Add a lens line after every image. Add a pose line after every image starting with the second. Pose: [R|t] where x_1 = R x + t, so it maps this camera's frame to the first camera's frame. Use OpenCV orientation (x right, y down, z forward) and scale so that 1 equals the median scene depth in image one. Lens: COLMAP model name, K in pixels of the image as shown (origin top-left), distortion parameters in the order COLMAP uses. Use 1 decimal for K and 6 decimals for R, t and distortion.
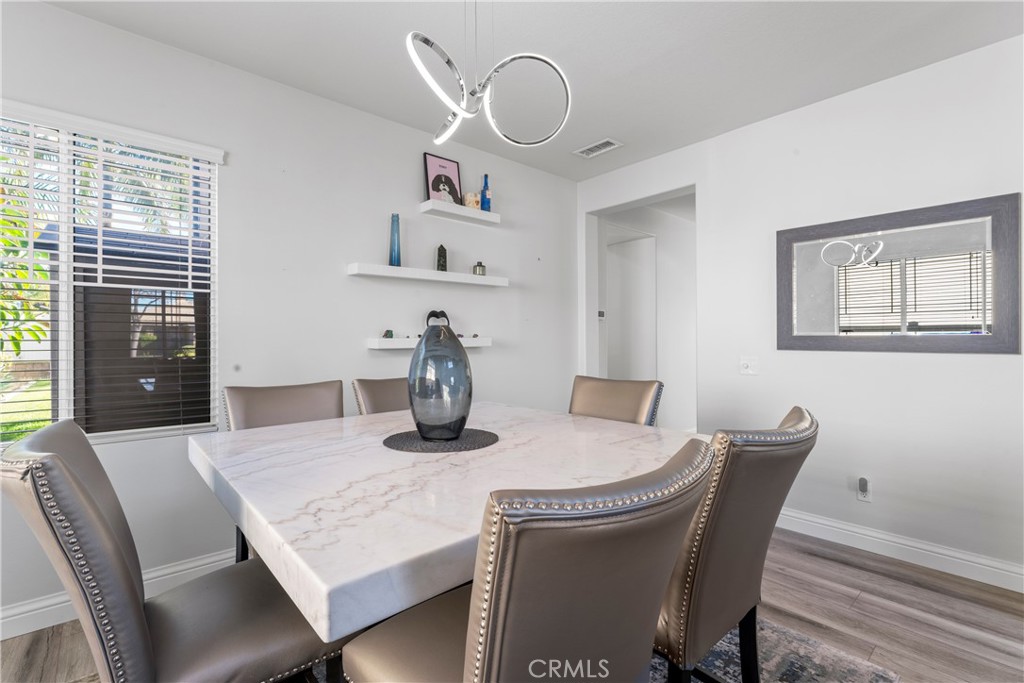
lens RADIAL K [[467.4, 0, 513.3], [0, 467.4, 332.2], [0, 0, 1]] dist [0.002677, 0.000179]
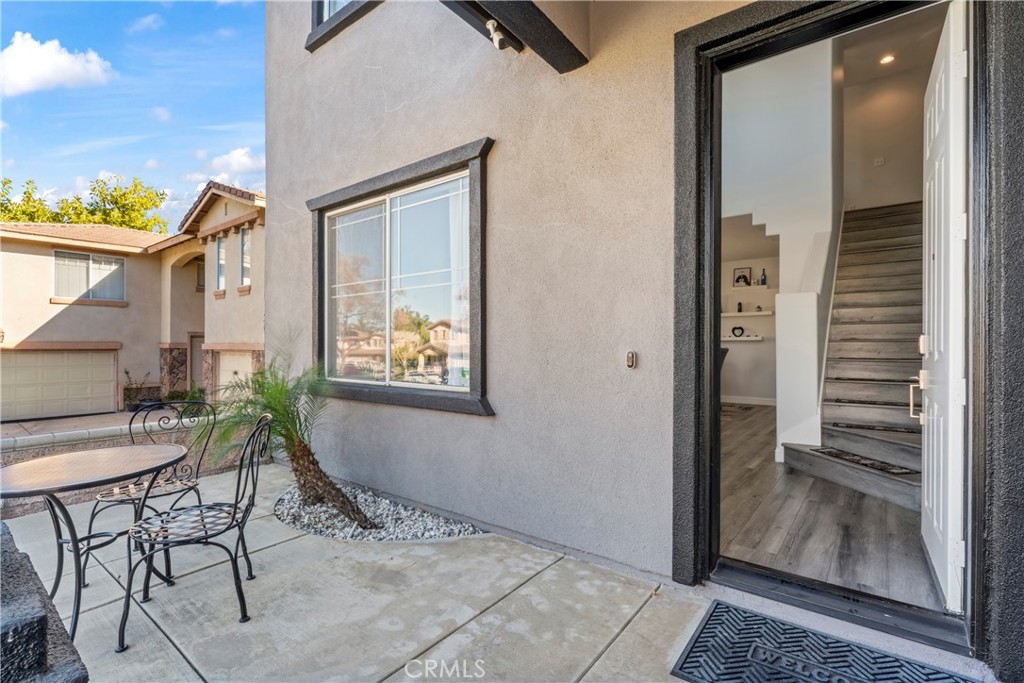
lens RADIAL K [[467.4, 0, 514.9], [0, 467.4, 347.6], [0, 0, 1]] dist [0.002677, 0.000179]
pose [[0.193521, 0.009440, -0.981051, 2.202022], [0.005477, 0.999928, 0.010702, 0.036044], [0.981081, -0.007444, 0.193455, -0.769364]]
